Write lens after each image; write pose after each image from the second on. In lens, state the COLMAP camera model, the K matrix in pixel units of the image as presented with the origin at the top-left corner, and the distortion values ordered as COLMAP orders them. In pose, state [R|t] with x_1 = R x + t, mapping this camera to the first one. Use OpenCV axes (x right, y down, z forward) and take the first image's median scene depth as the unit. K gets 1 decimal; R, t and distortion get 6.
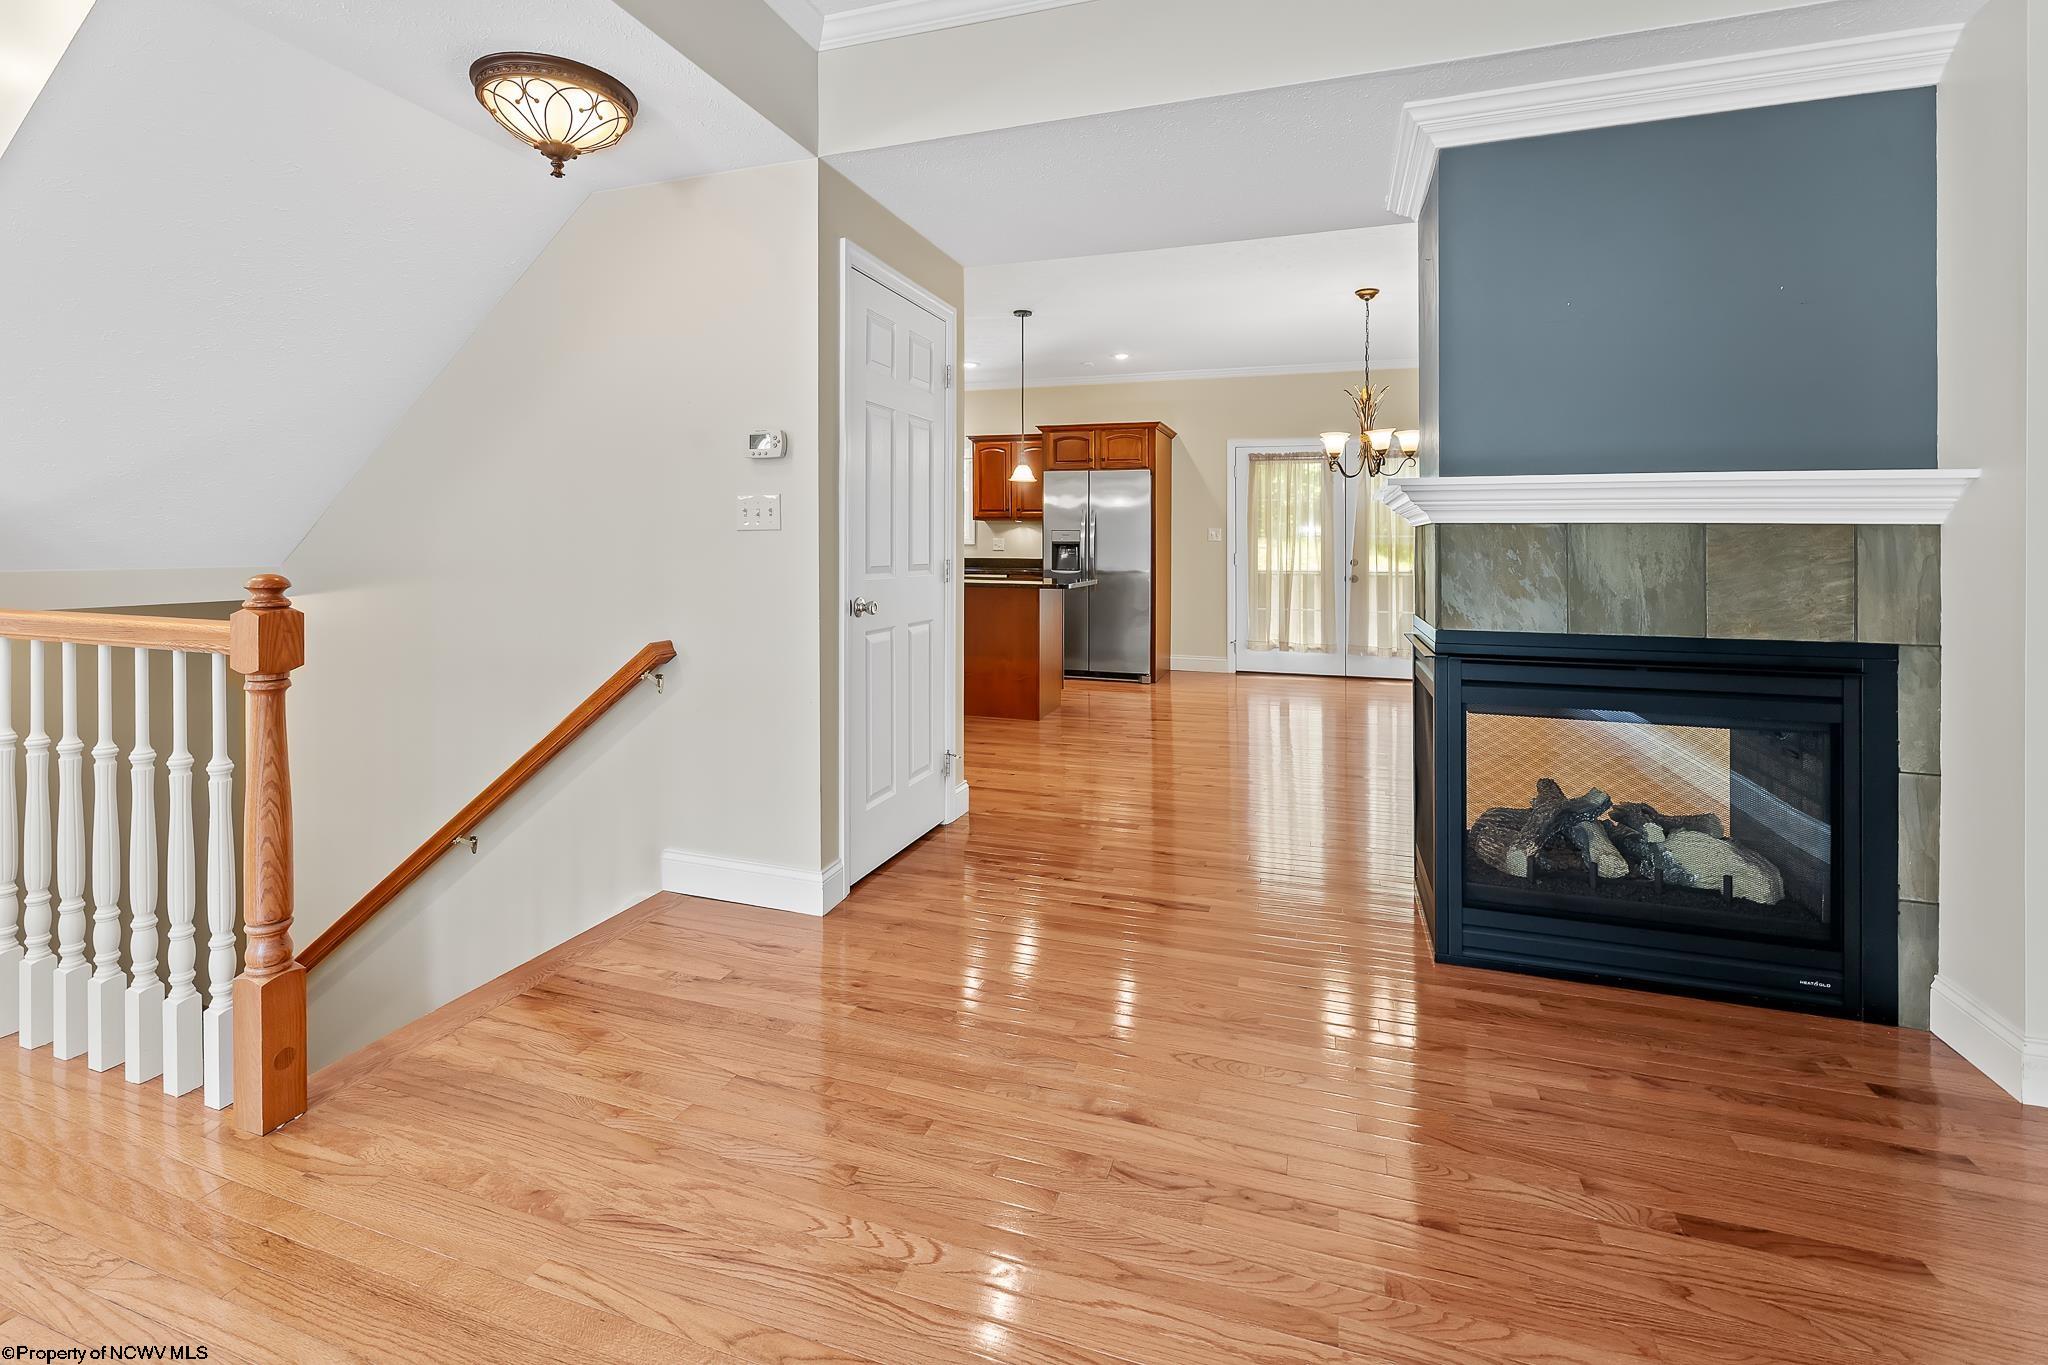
lens RADIAL K [[885.8, 0, 1016.4], [0, 885.8, 551.9], [0, 0, 1]] dist [-0.001016, -0.000160]
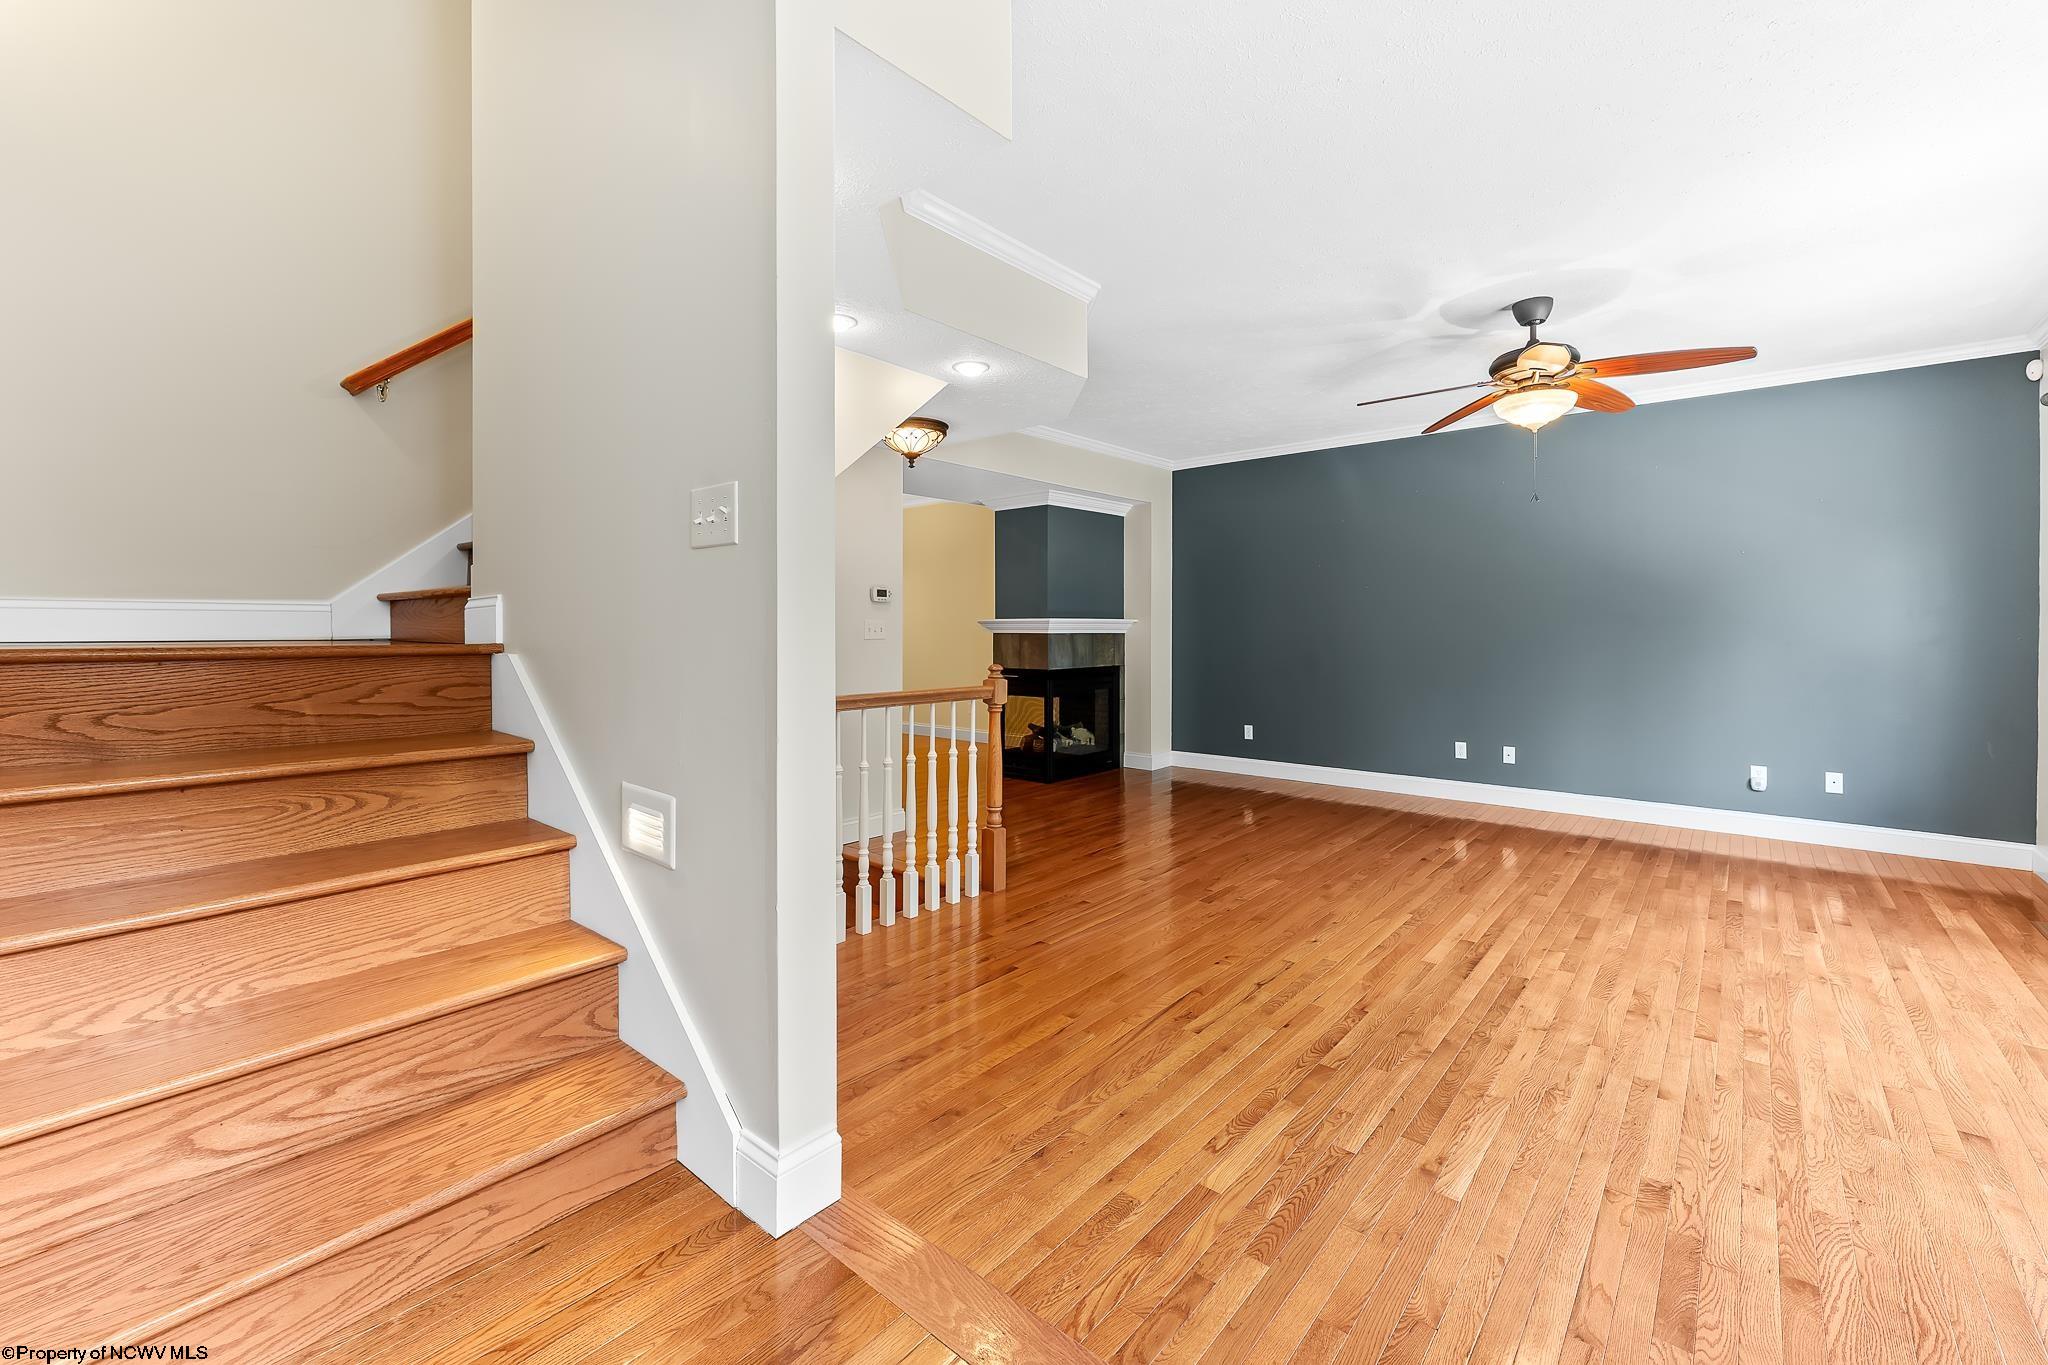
lens RADIAL K [[849.3, 0, 1011.1], [0, 849.3, 628.0], [0, 0, 1]] dist [0.024590, -0.000095]
pose [[0.381354, -0.004457, 0.924418, -1.811095], [0.008700, 0.999961, 0.001232, -0.045769], [-0.924388, 0.007573, 0.381378, 0.036569]]
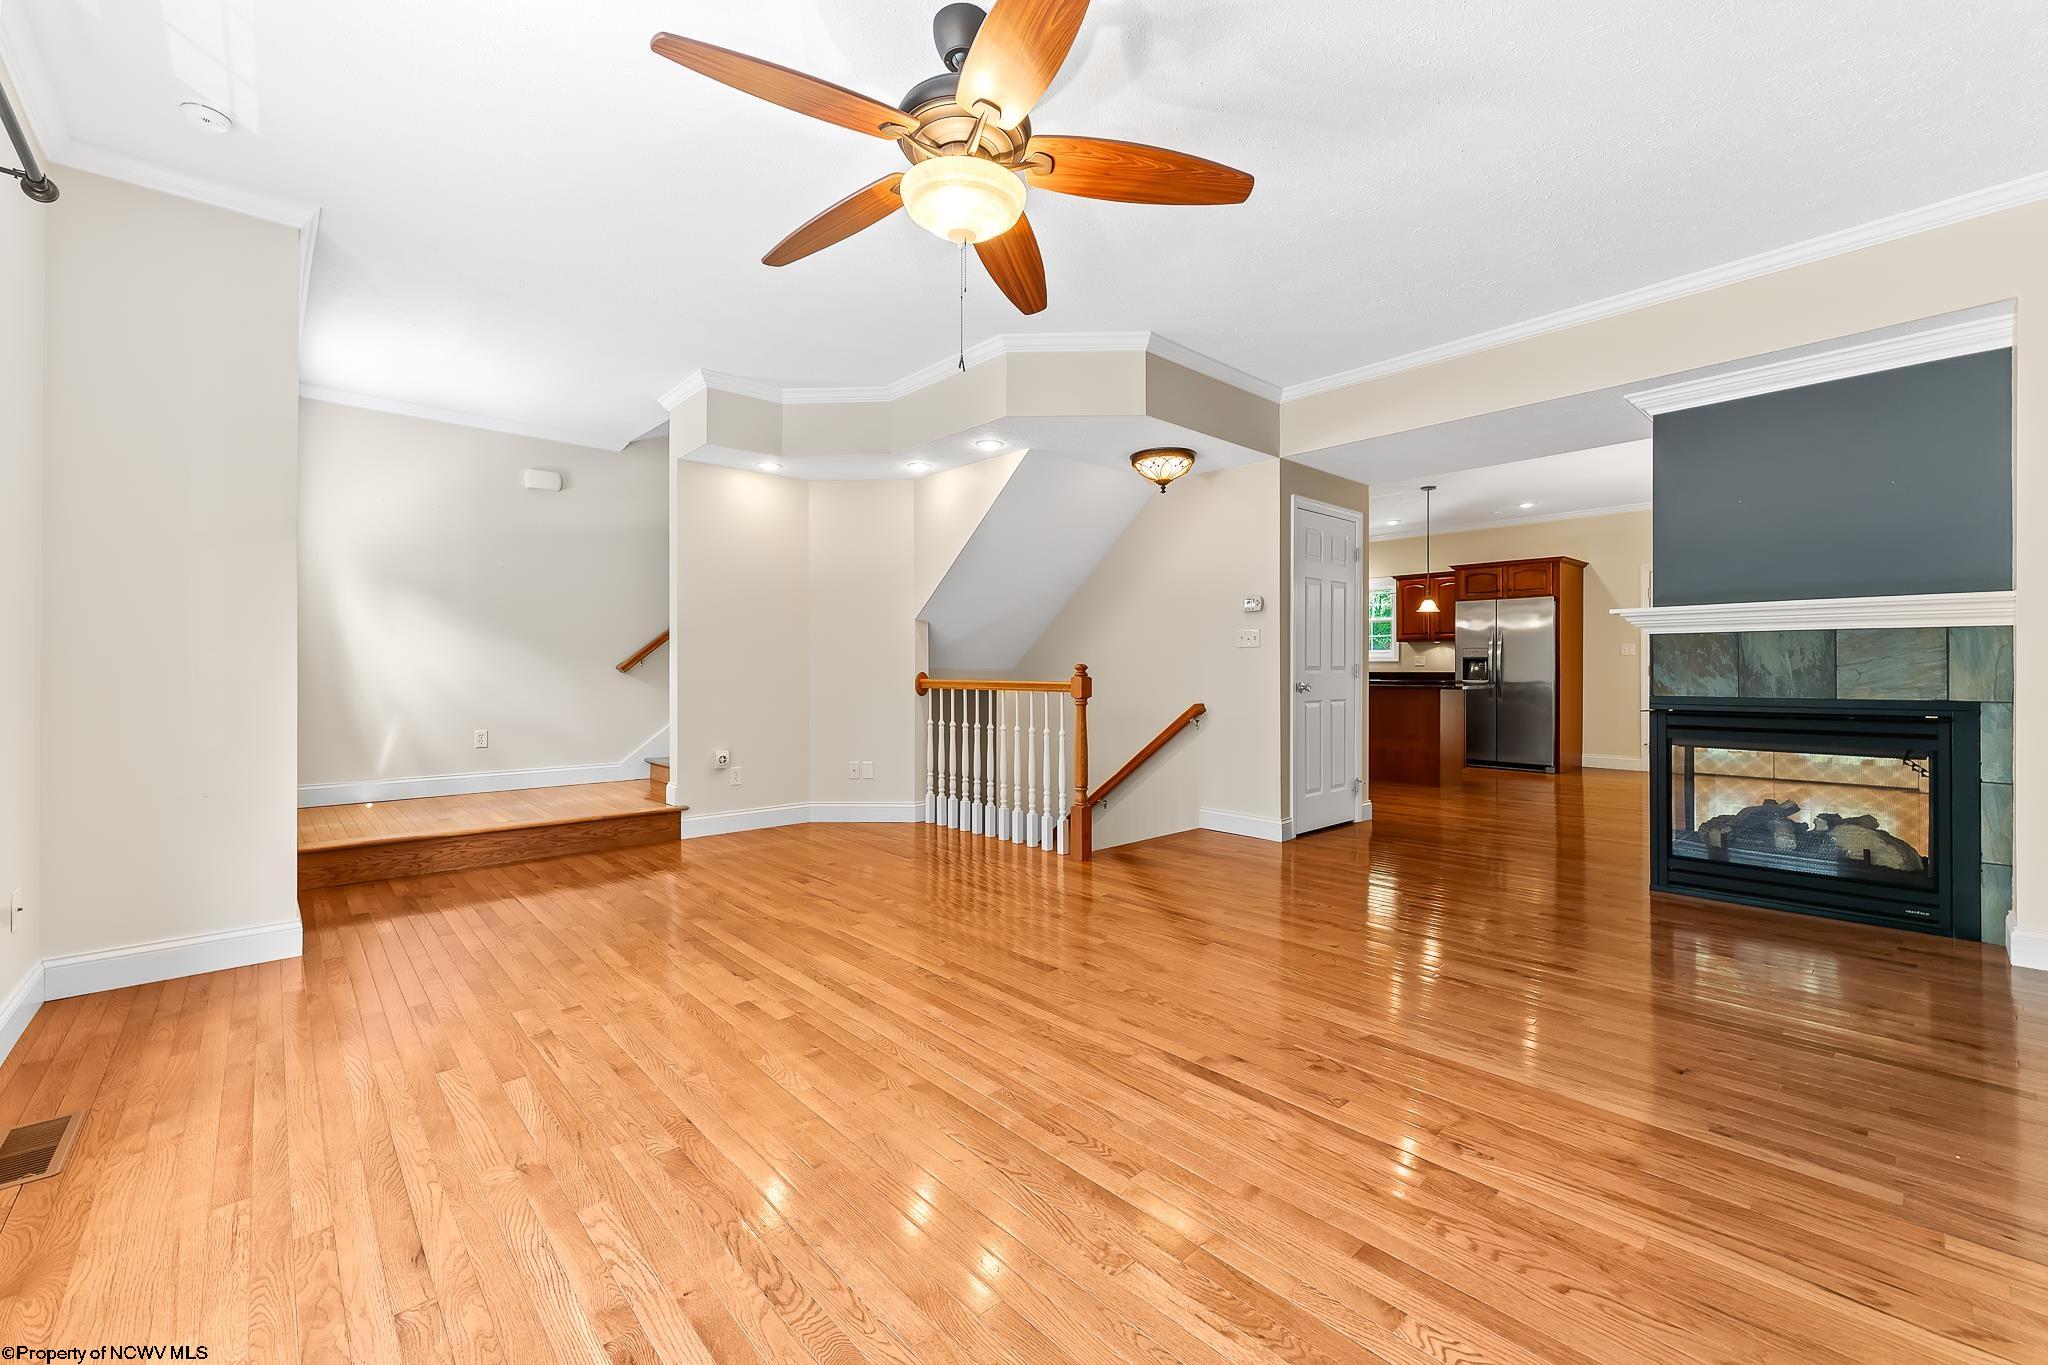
lens RADIAL K [[806.5, 0, 1024.0], [0, 806.5, 682.5], [0, 0, 1]] dist [0.003613, 0.000335]
pose [[0.872367, 0.001379, -0.488849, 0.150784], [0.001922, 0.999979, 0.006251, 0.041567], [0.488848, -0.006393, 0.872346, -0.804808]]
